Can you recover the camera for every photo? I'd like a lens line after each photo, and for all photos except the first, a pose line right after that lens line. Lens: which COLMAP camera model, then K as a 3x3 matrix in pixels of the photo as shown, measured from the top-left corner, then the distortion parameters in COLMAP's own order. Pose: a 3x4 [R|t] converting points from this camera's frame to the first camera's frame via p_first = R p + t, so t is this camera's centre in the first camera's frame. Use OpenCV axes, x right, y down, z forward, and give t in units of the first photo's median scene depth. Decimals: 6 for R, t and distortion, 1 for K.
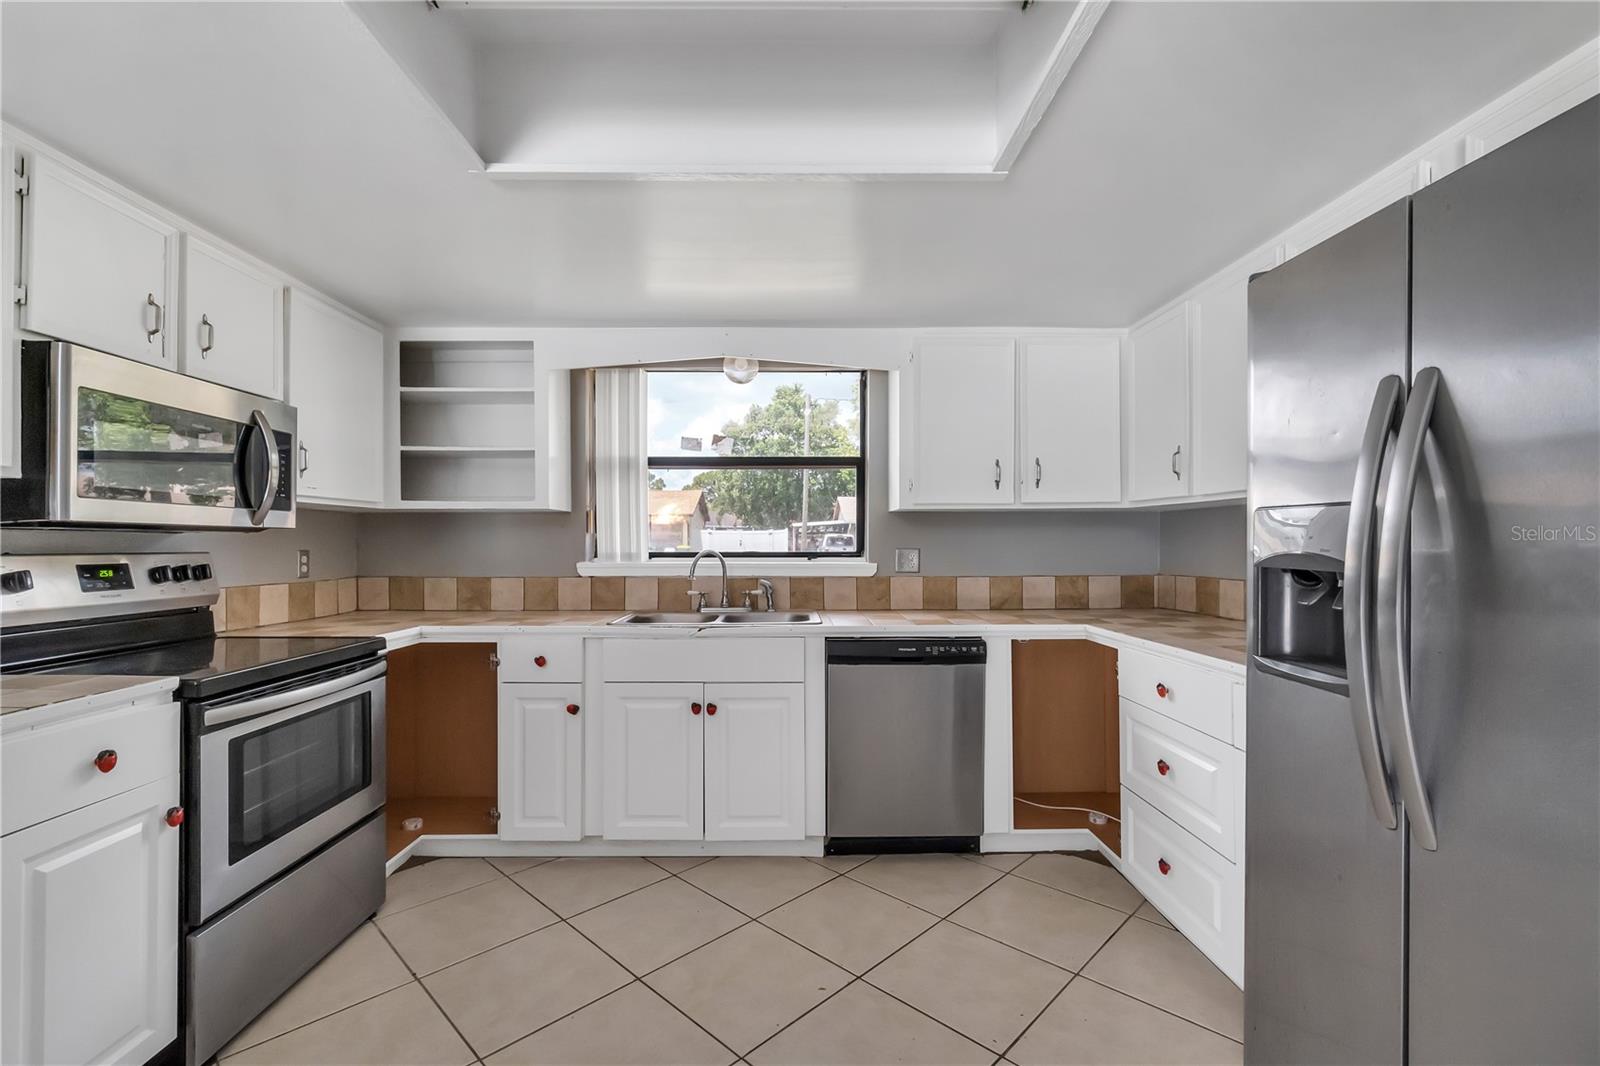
lens RADIAL K [[698.3, 0, 794.4], [0, 698.3, 540.4], [0, 0, 1]] dist [-0.002573, 0.000103]
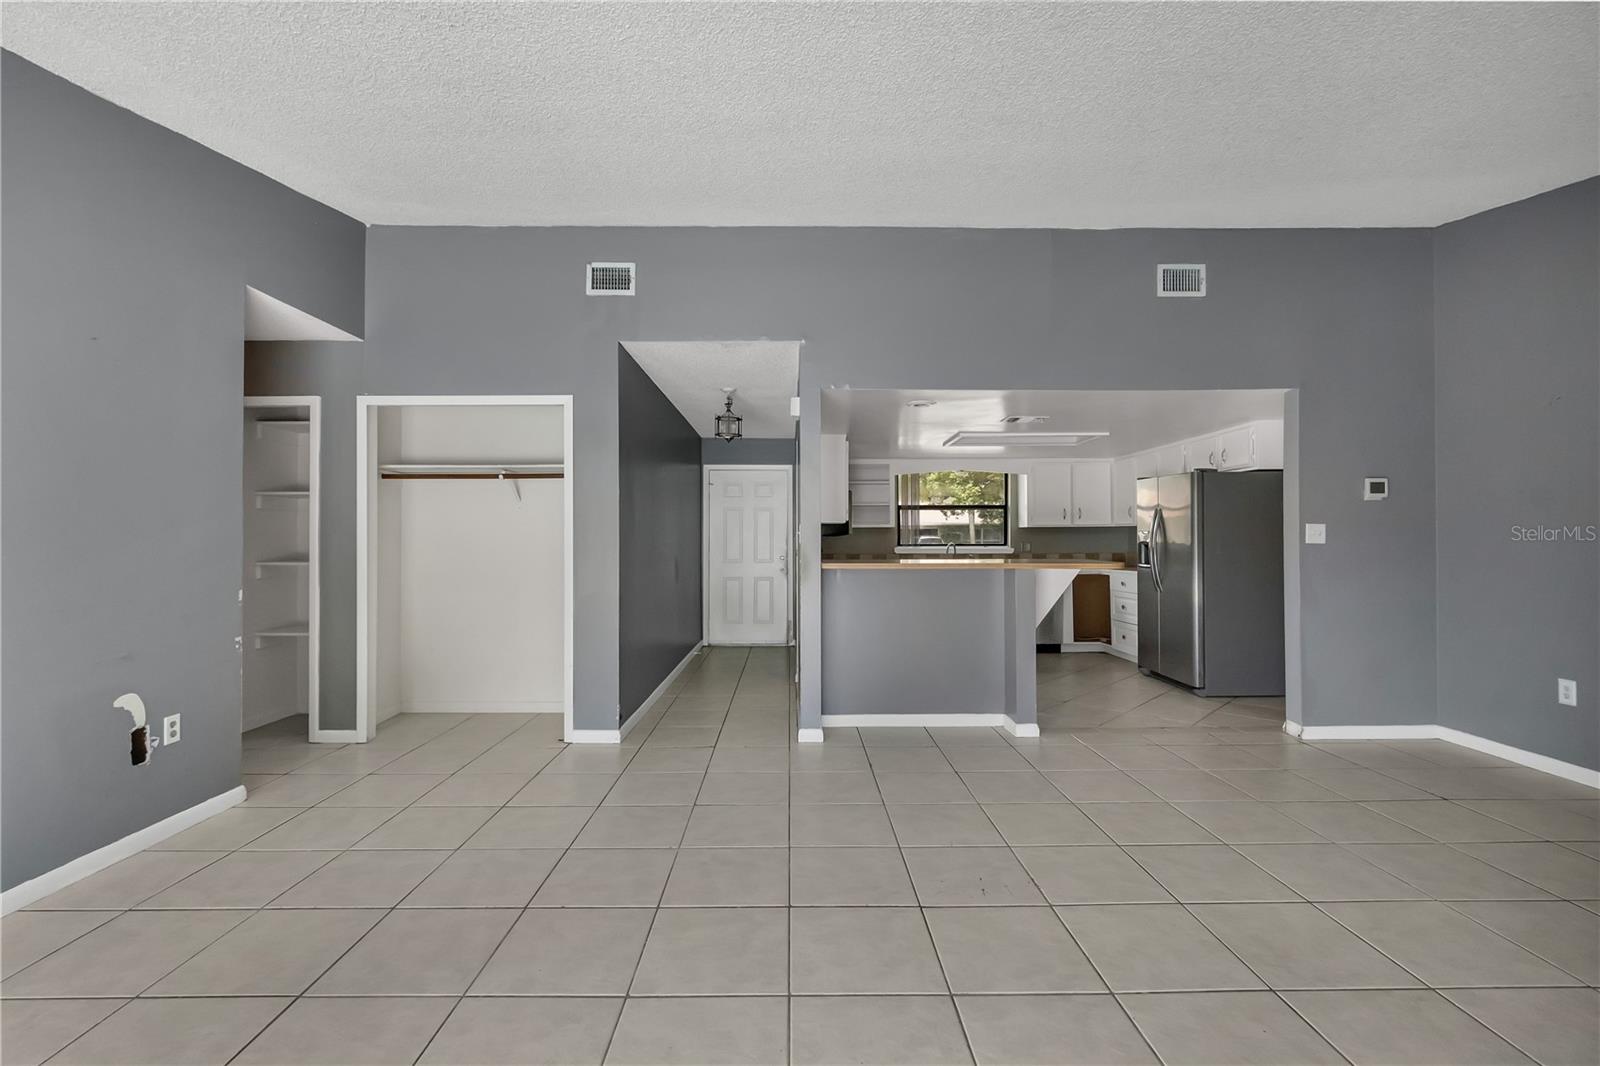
lens RADIAL K [[690.7, 0, 794.6], [0, 690.7, 531.9], [0, 0, 1]] dist [-0.001101, 0.000523]
pose [[0.999966, 0.000805, -0.008179, -0.781719], [-0.000880, 0.999958, -0.009142, -0.001687], [0.008172, 0.009148, 0.999925, -1.785669]]
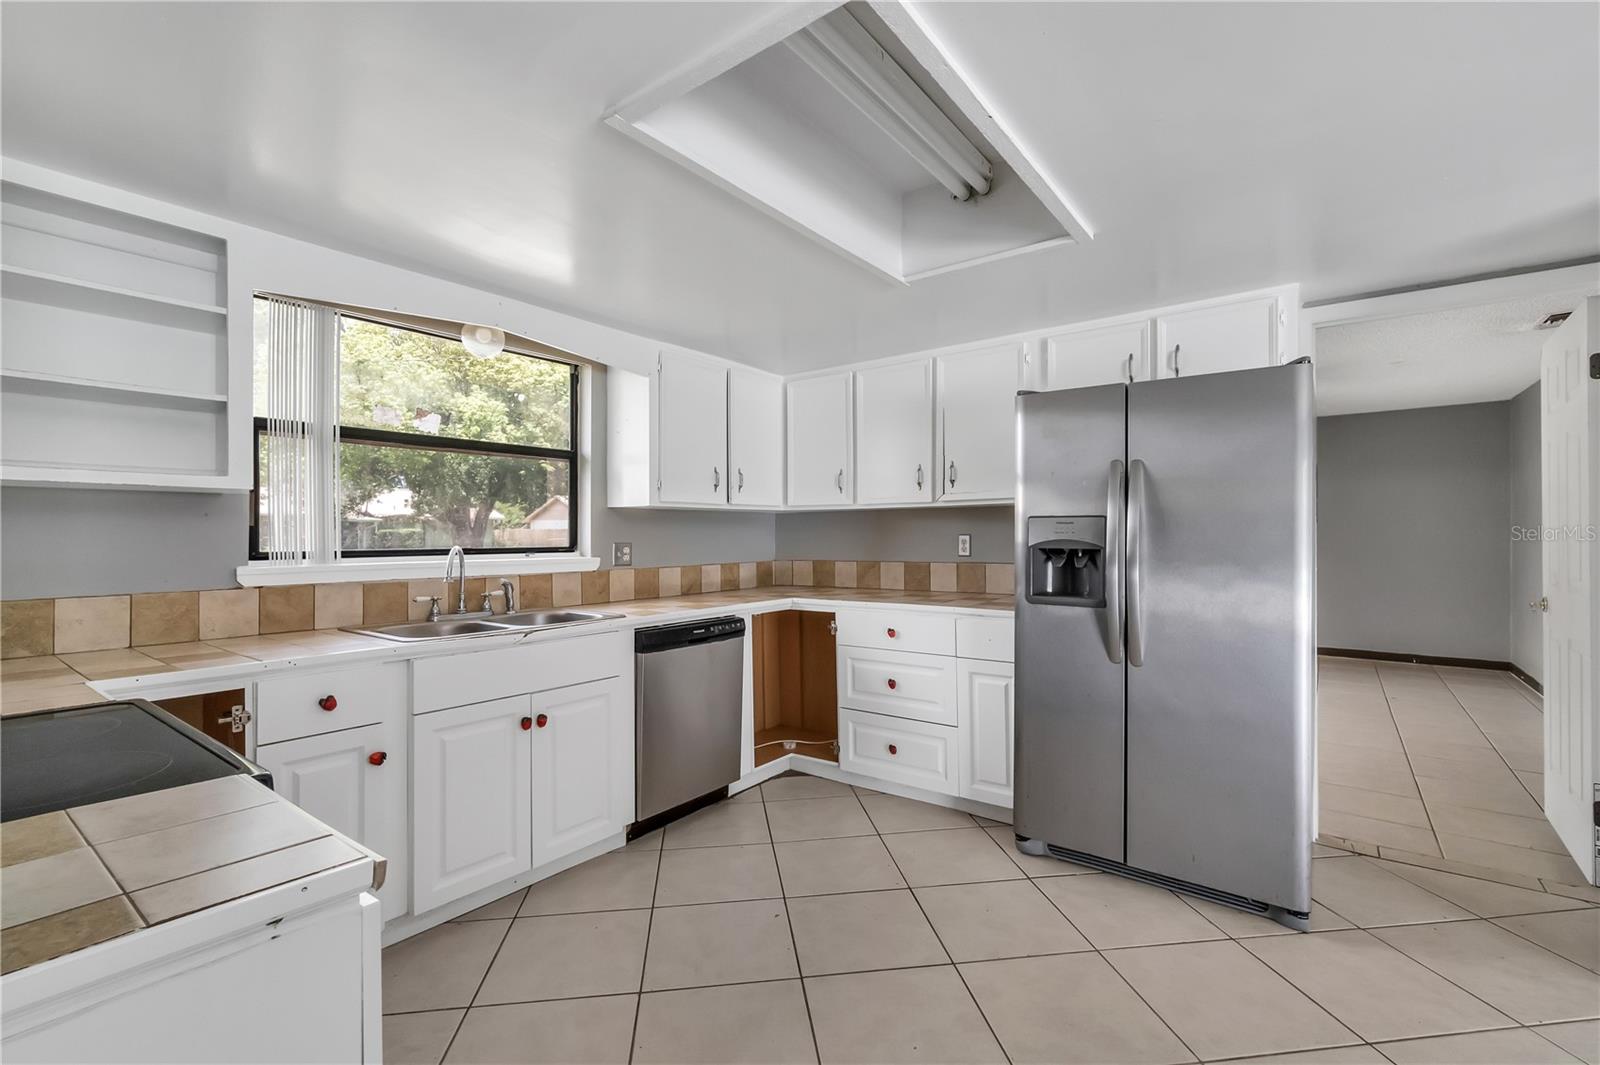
lens RADIAL K [[708.7, 0, 804.1], [0, 708.7, 526.5], [0, 0, 1]] dist [-0.002547, -0.000279]
pose [[0.612892, 0.007668, 0.790129, -0.627382], [0.000424, 0.999950, -0.010033, -0.002304], [-0.790167, 0.006484, 0.612858, 0.155896]]
